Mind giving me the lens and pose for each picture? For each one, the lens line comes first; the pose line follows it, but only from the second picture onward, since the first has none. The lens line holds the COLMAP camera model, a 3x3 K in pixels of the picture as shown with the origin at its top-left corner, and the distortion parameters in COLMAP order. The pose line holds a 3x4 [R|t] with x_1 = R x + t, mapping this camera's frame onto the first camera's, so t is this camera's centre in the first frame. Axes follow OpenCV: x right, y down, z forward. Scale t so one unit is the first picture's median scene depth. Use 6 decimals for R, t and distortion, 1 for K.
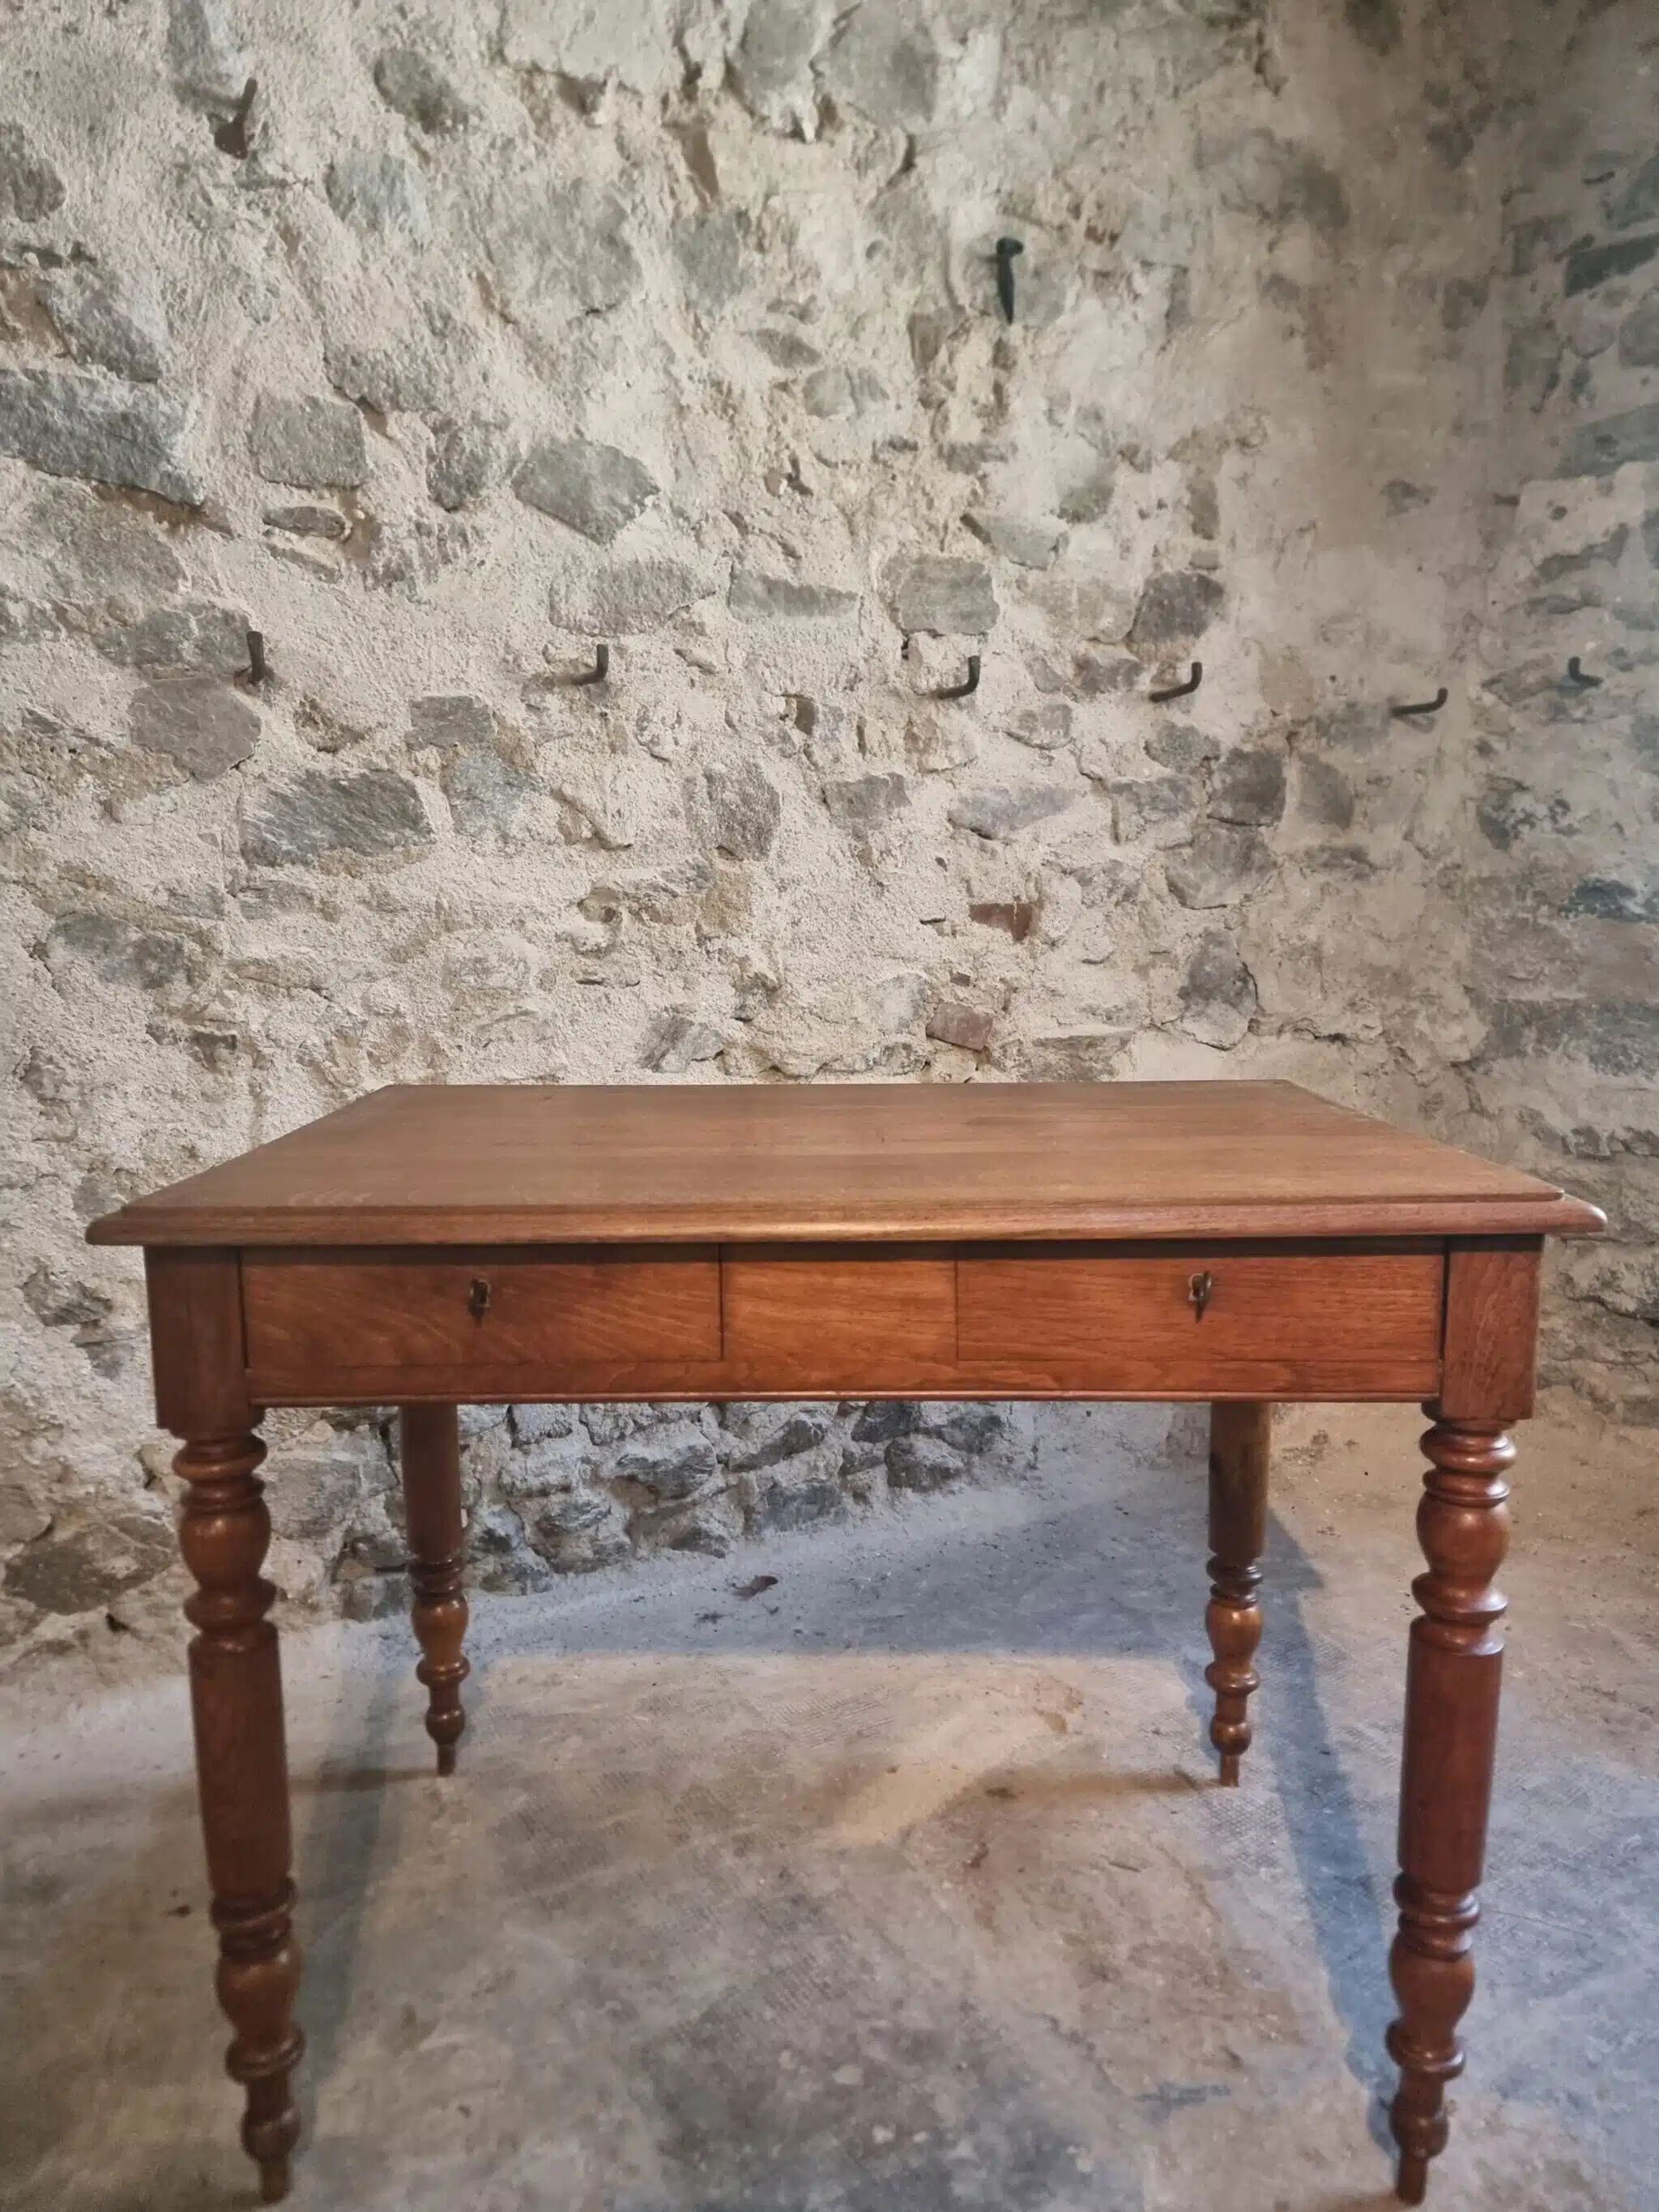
lens RADIAL K [[1575.5, 0, 805.3], [0, 1575.5, 1128.5], [0, 0, 1]] dist [0.062553, -0.068038]
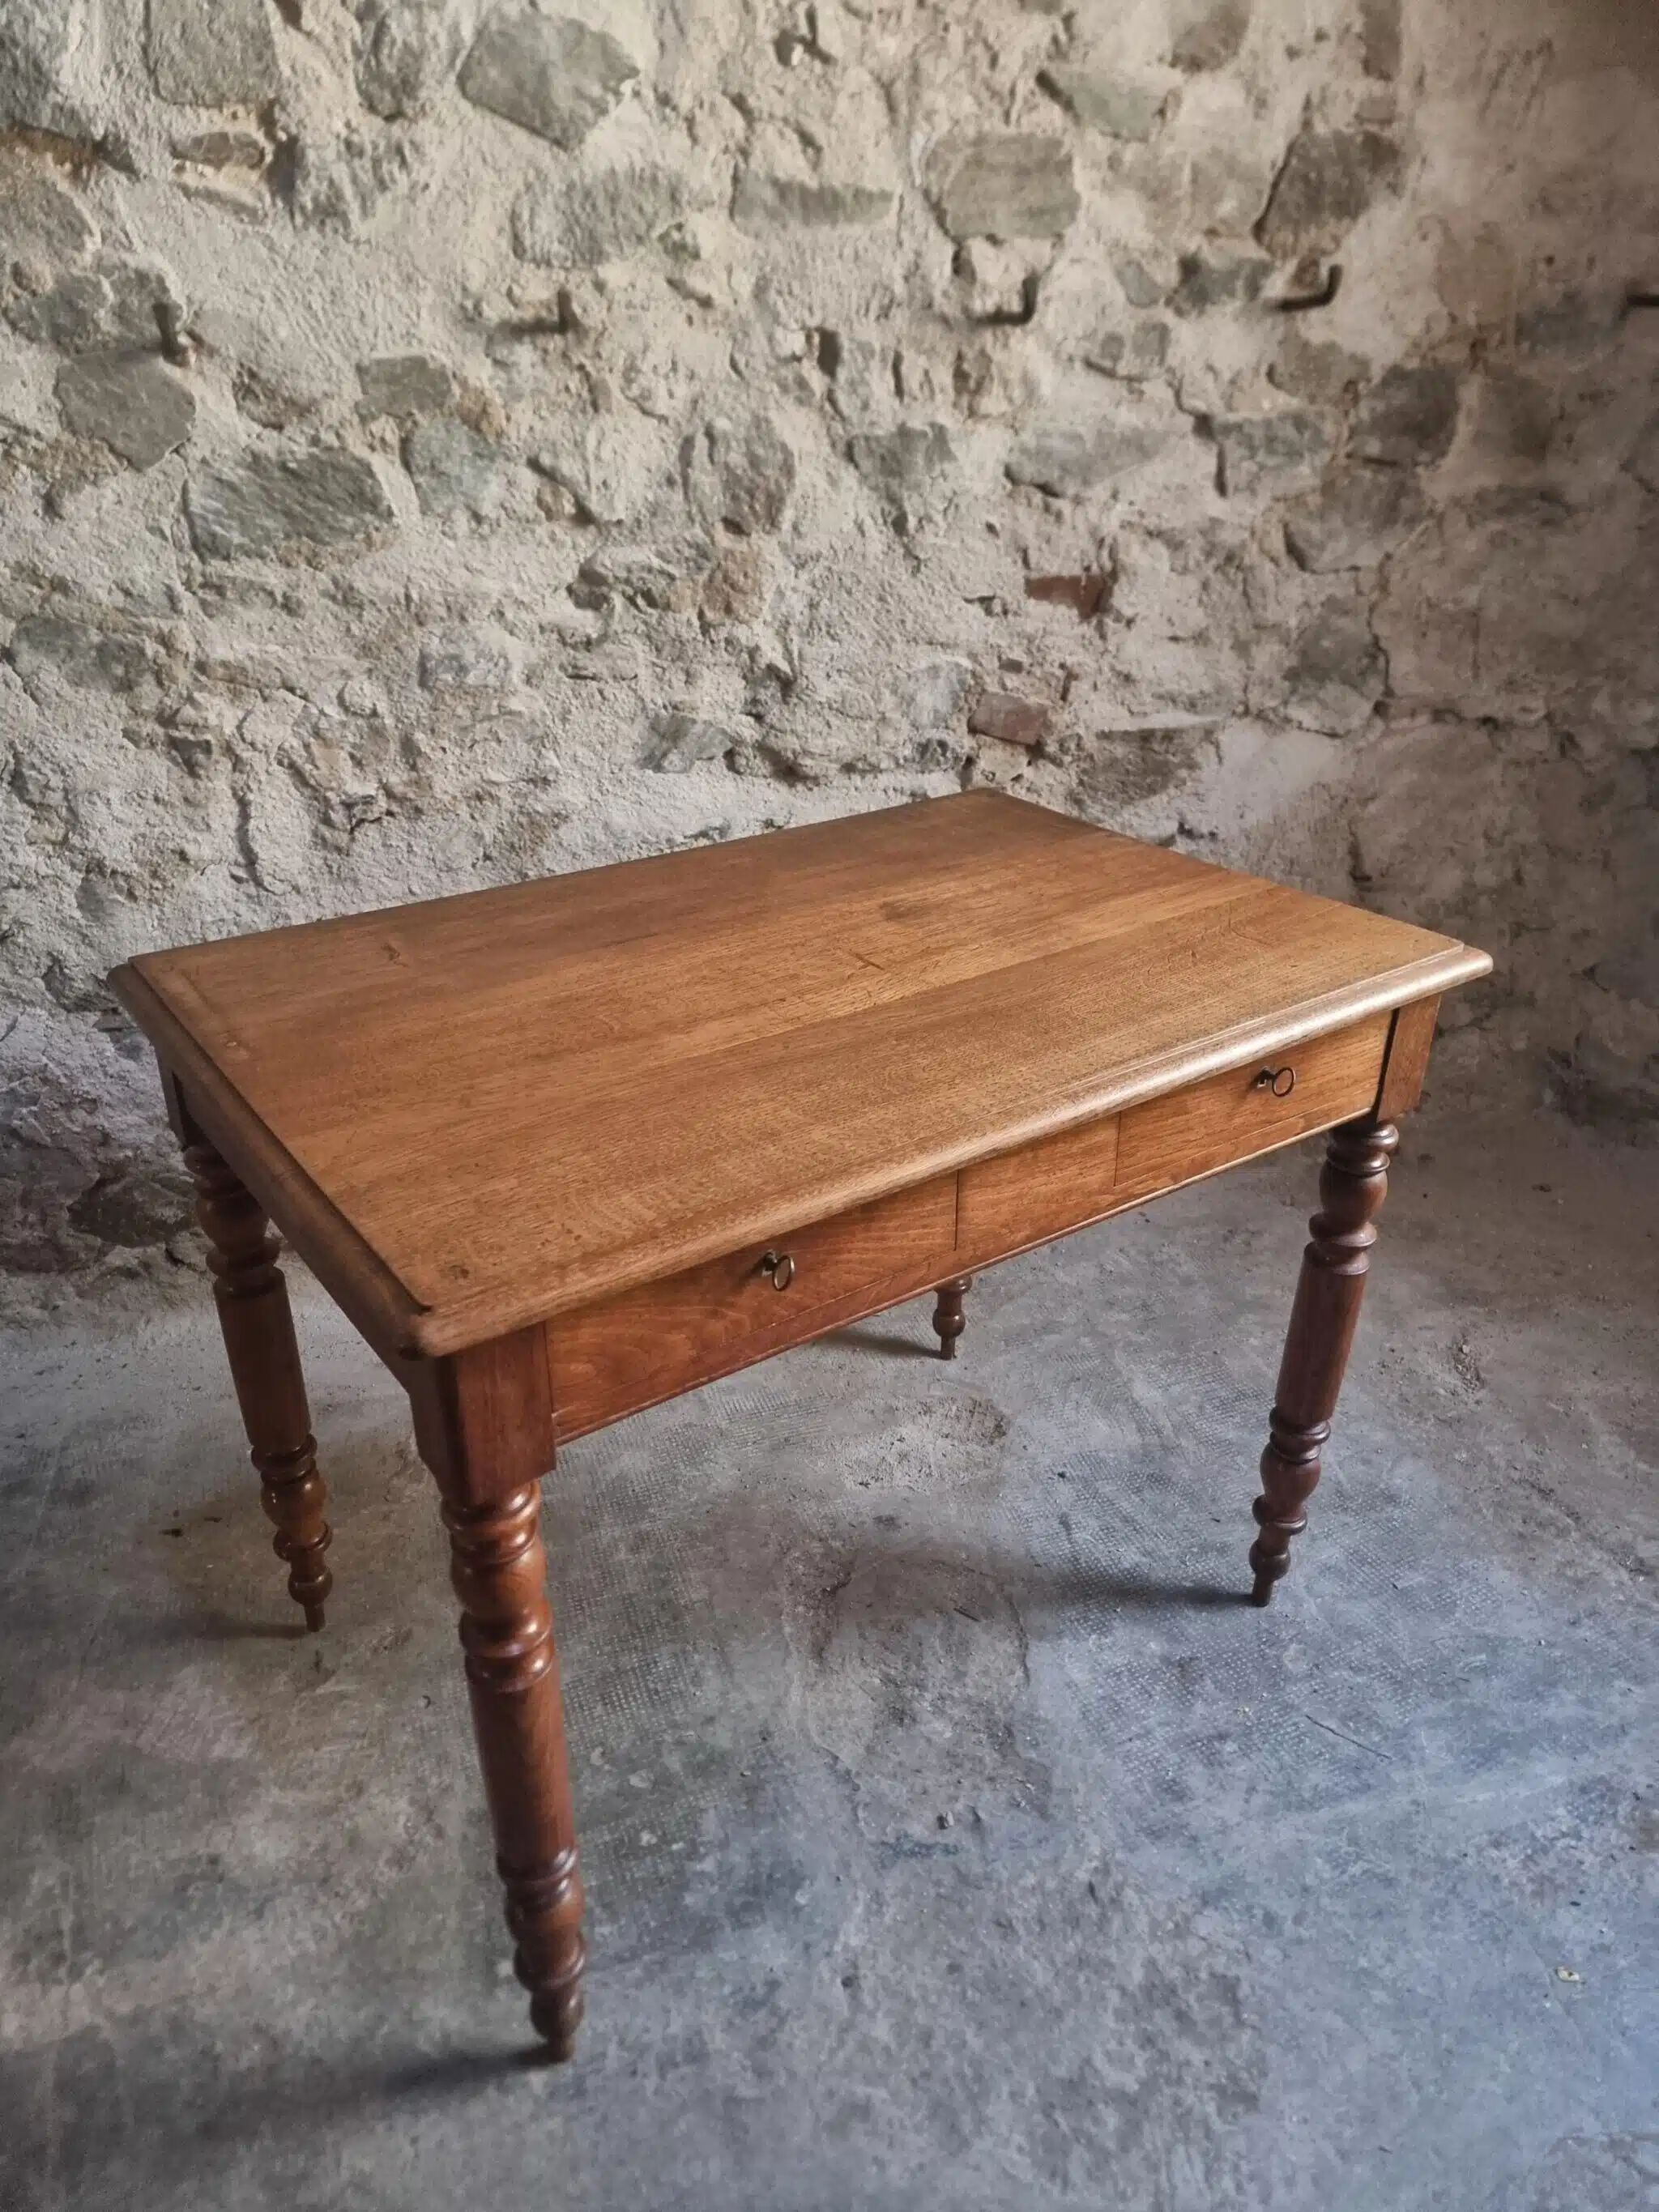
lens RADIAL K [[1536.8, 0, 809.1], [0, 1536.8, 1131.8], [0, 0, 1]] dist [0.051074, -0.052085]
pose [[0.978375, 0.098258, -0.182011, 0.192657], [-0.033687, 0.943909, 0.328483, -0.144307], [0.204078, -0.315248, 0.926807, 0.085729]]
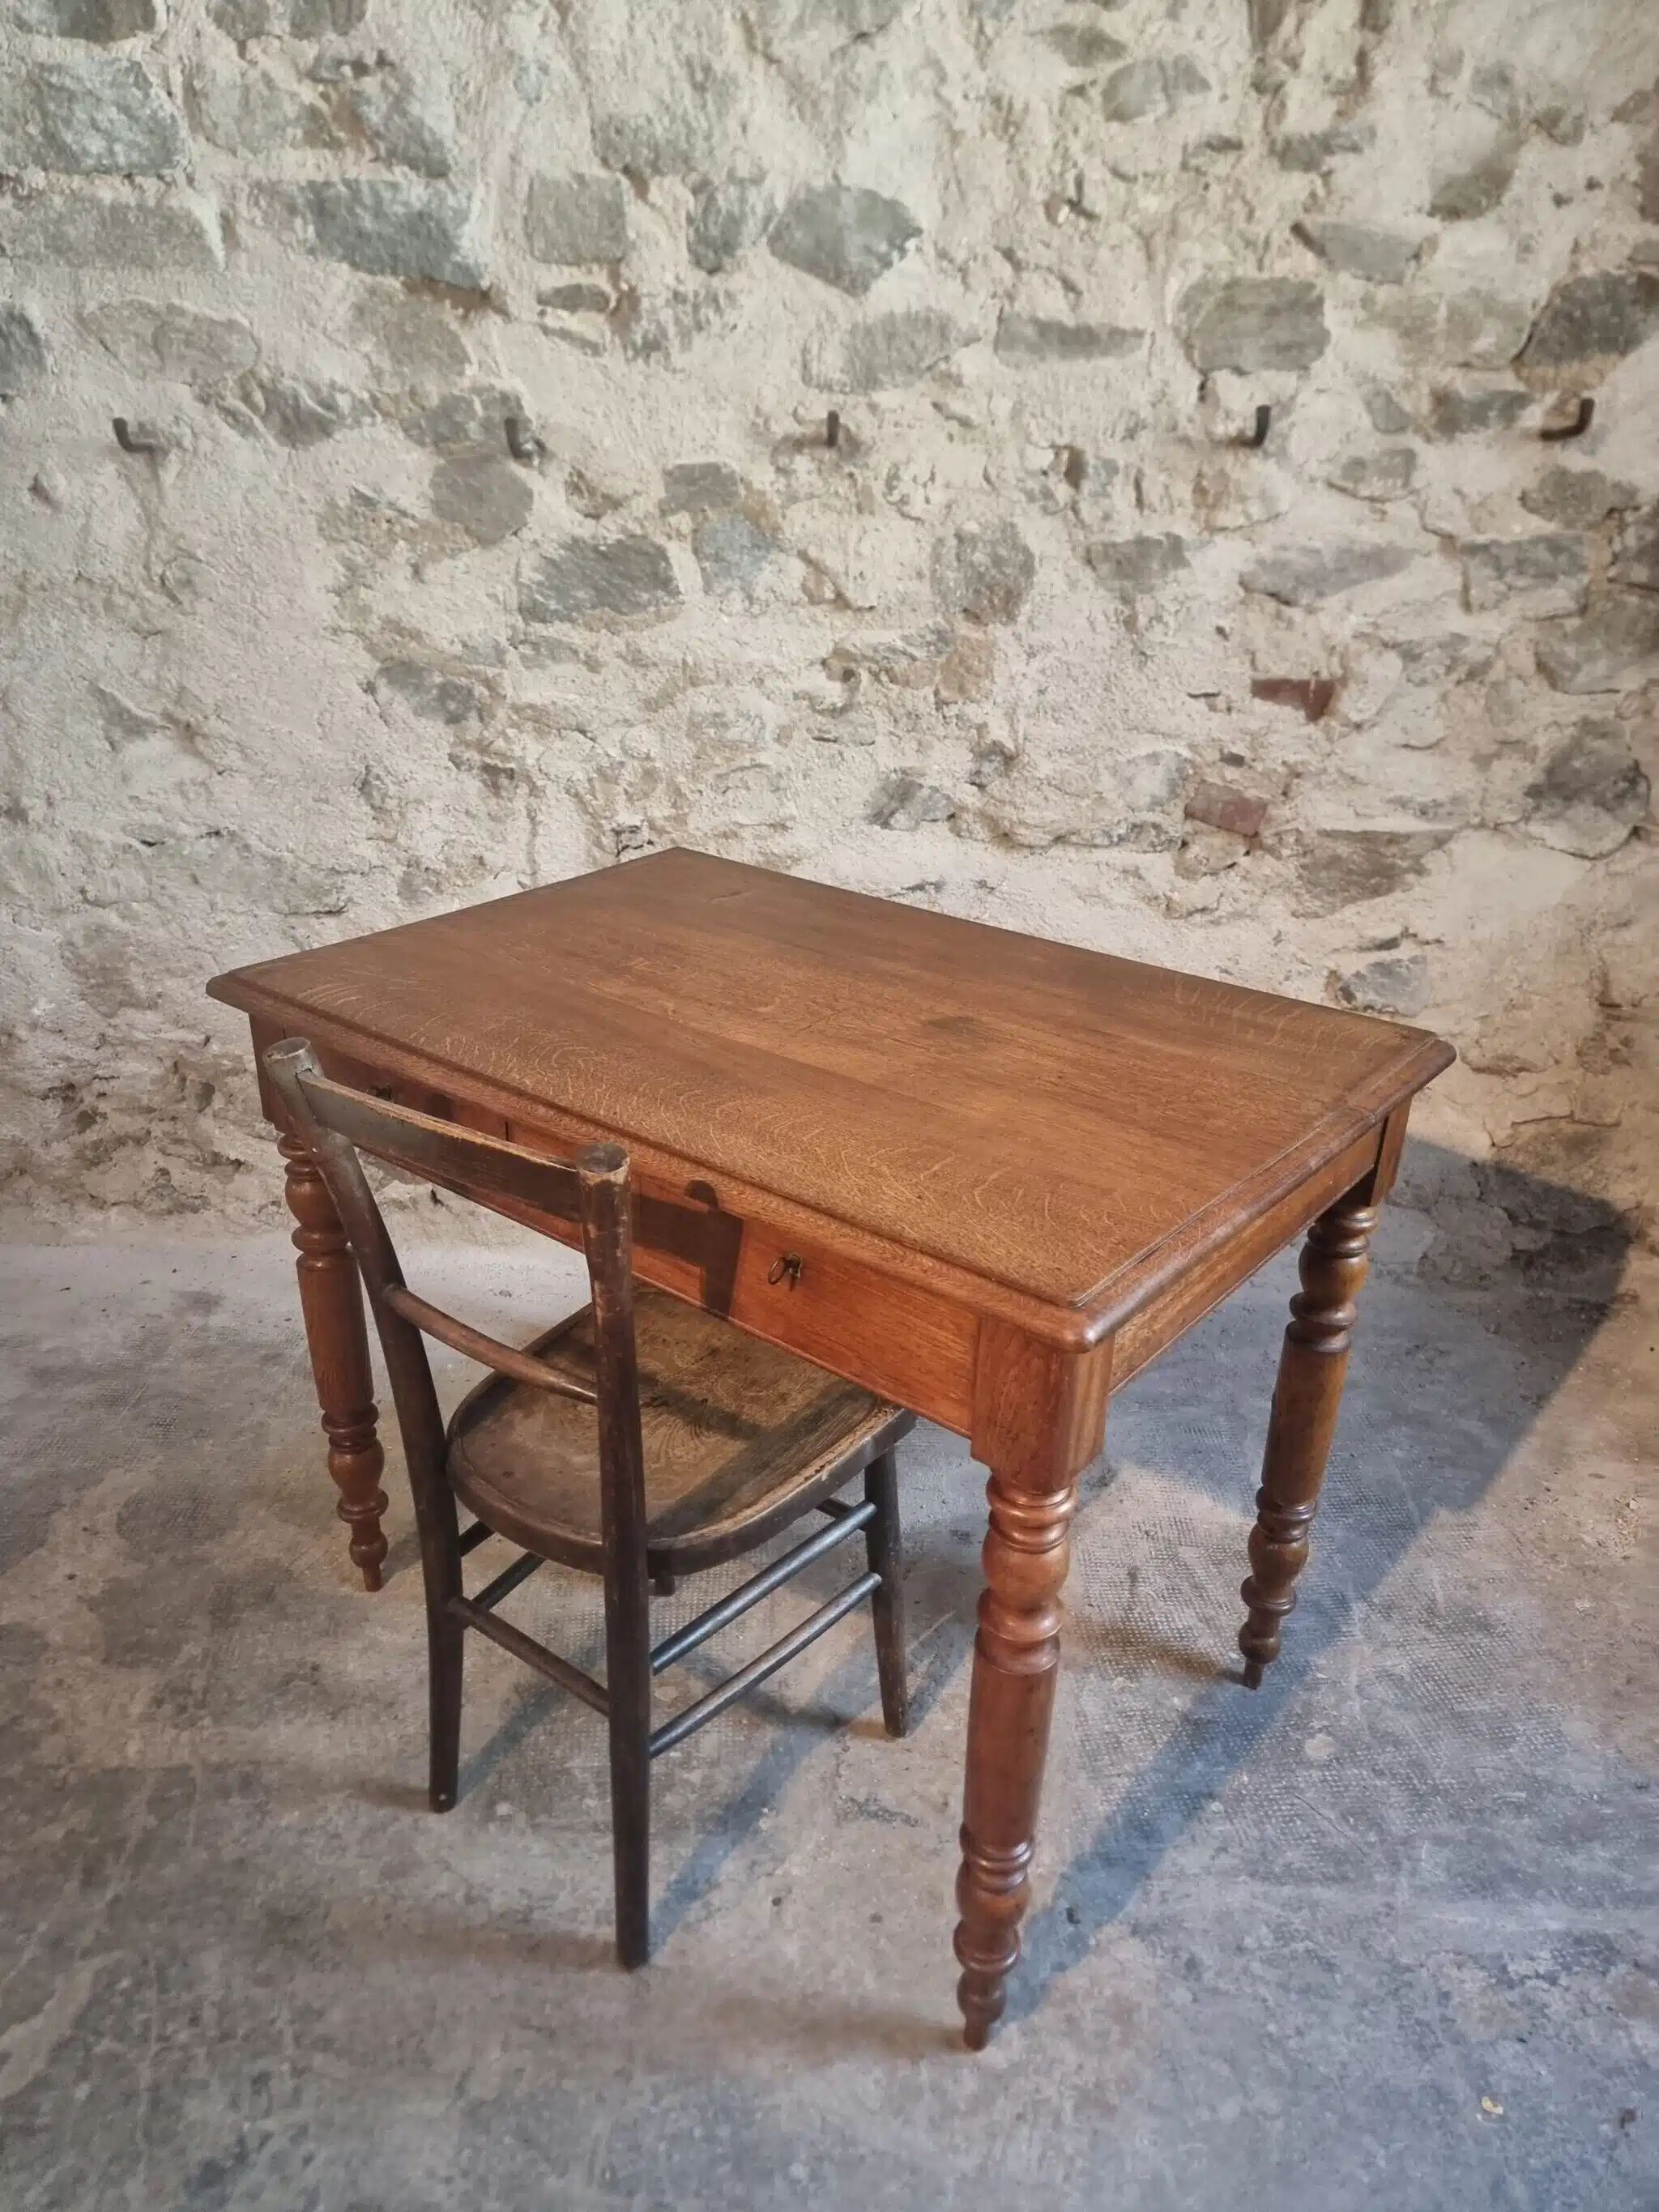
lens RADIAL K [[1536.8, 0, 790.7], [0, 1536.8, 1101.8], [0, 0, 1]] dist [0.051074, -0.052085]
pose [[0.869530, 0.215342, -0.444461, 0.362145], [-0.094054, 0.955669, 0.279019, -0.147510], [0.484842, -0.200812, 0.851236, 0.049270]]
